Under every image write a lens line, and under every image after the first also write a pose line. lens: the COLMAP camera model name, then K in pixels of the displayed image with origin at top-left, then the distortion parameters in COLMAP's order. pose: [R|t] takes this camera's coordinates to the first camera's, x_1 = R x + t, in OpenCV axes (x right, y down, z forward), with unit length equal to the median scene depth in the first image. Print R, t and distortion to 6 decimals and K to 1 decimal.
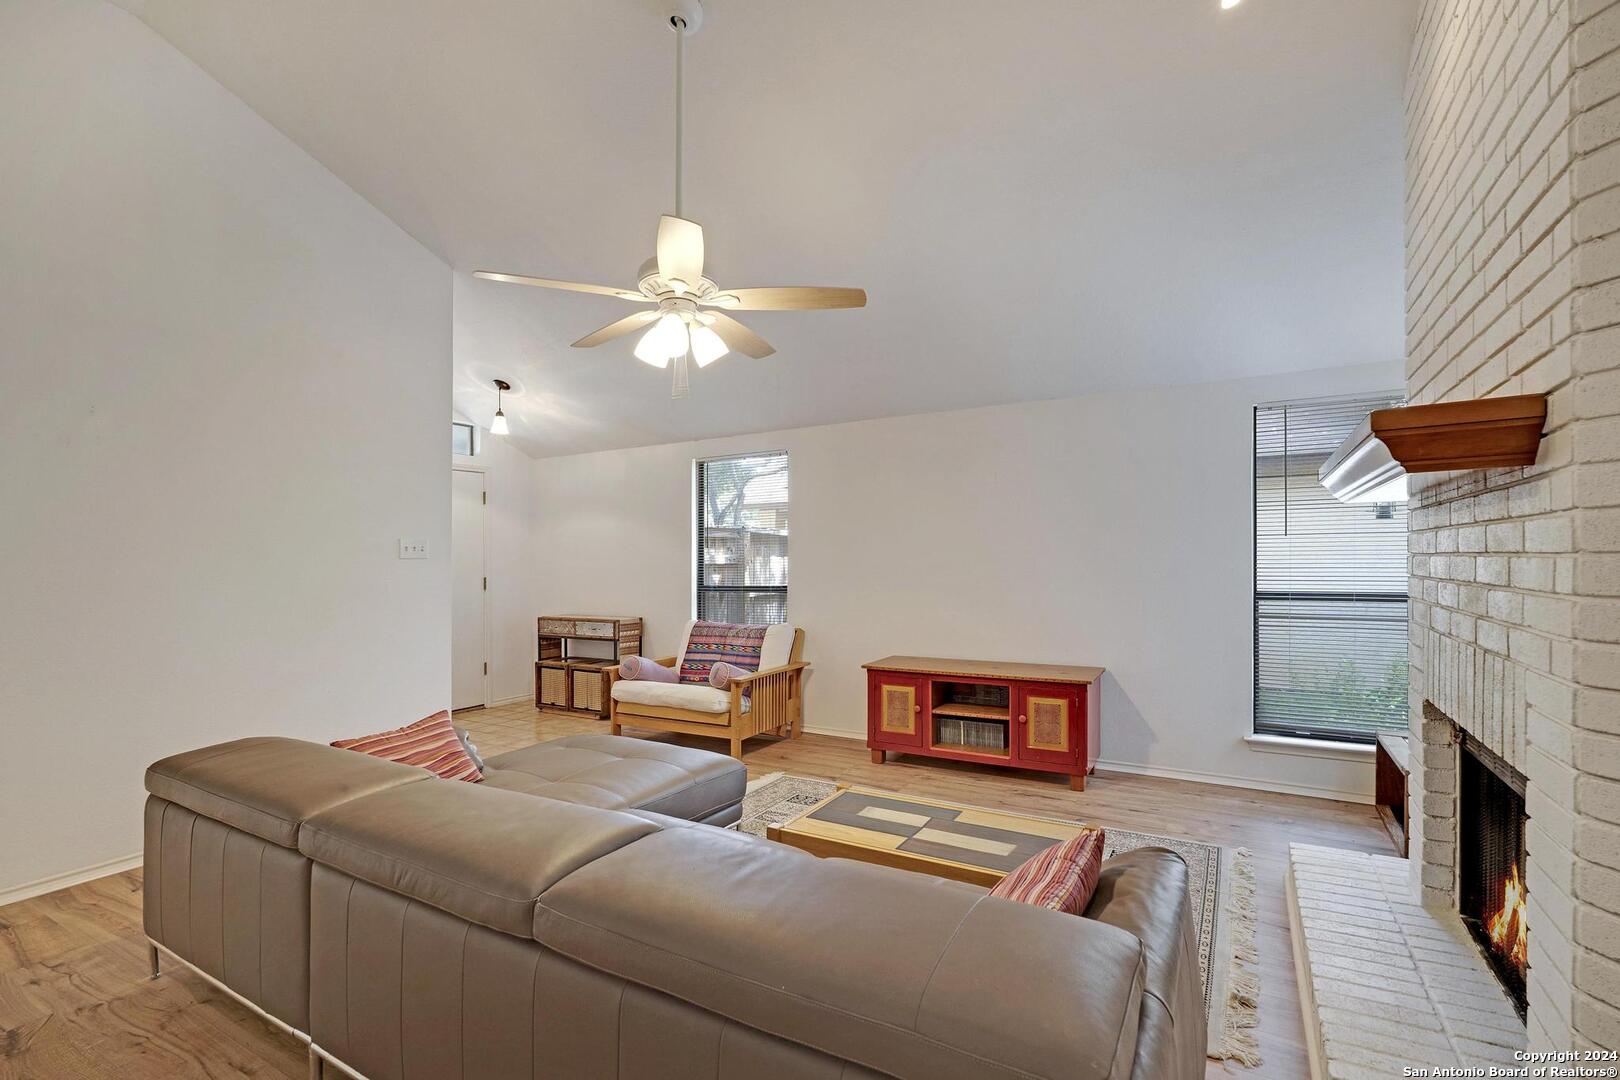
lens RADIAL K [[730.9, 0, 816.3], [0, 730.9, 557.4], [0, 0, 1]] dist [-0.002205, -0.000173]
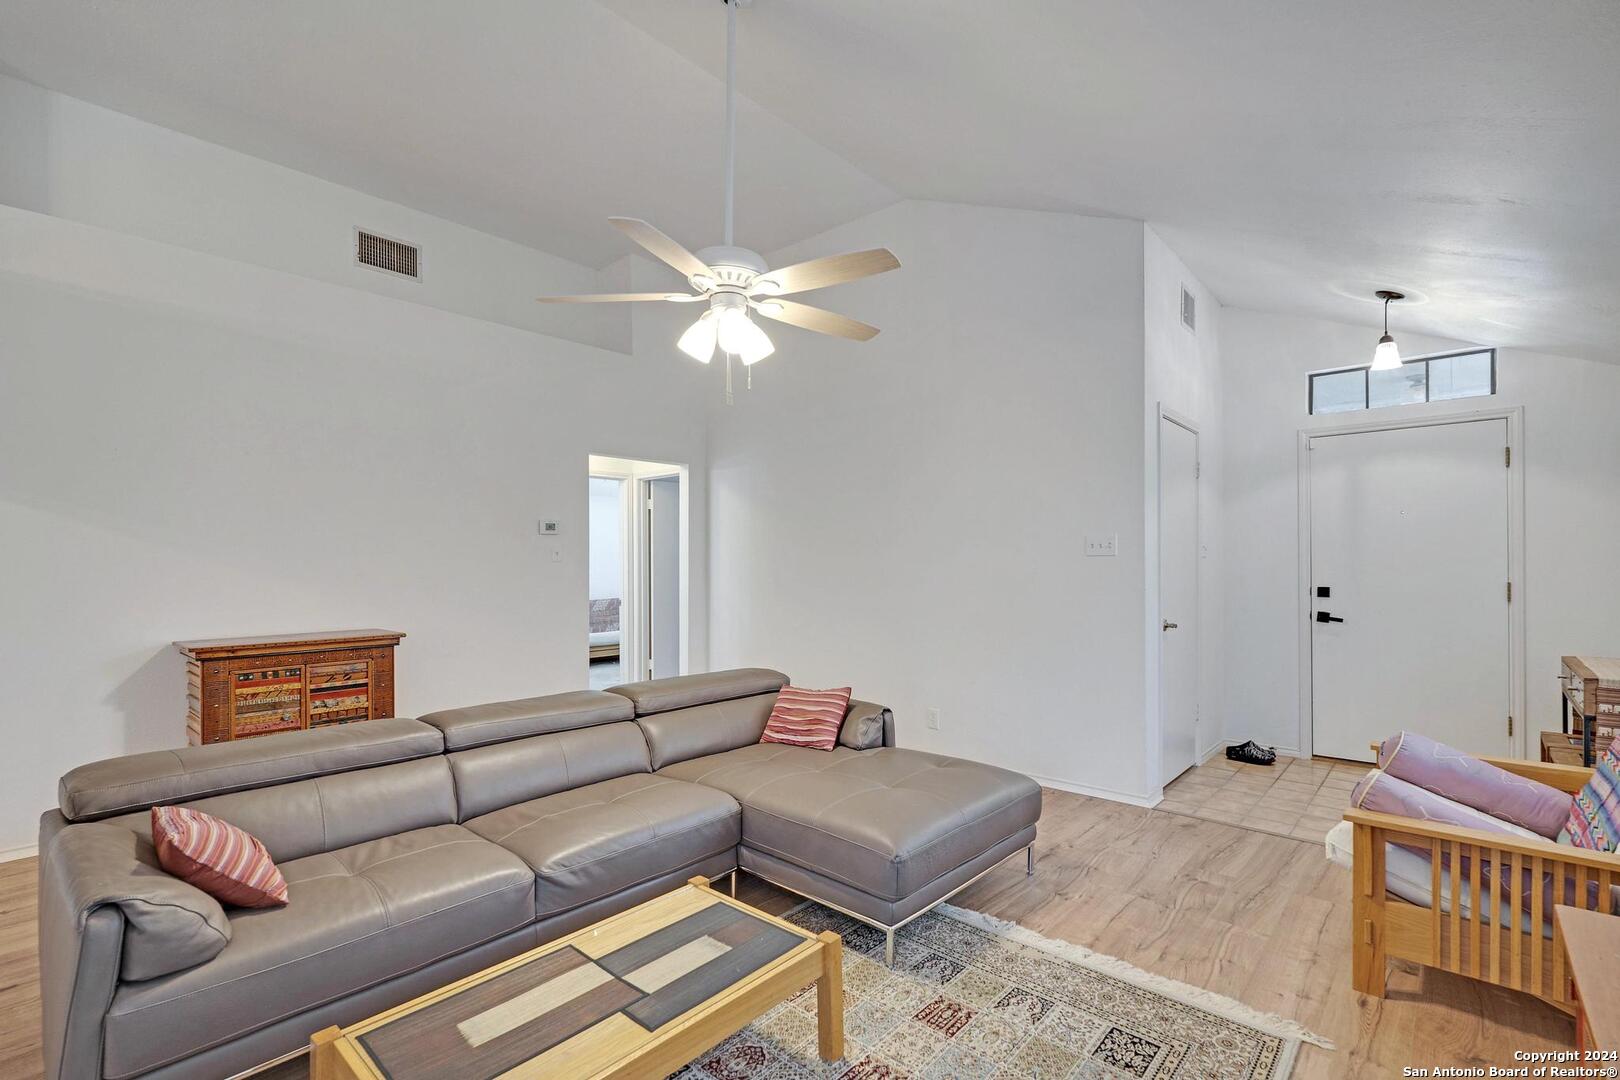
lens RADIAL K [[748.3, 0, 803.1], [0, 748.3, 563.3], [0, 0, 1]] dist [-0.003211, -0.000594]
pose [[-0.217976, 0.014762, -0.975842, 0.476587], [0.014092, 0.999829, 0.011978, -0.007772], [0.975852, -0.011141, -0.218147, 0.819574]]
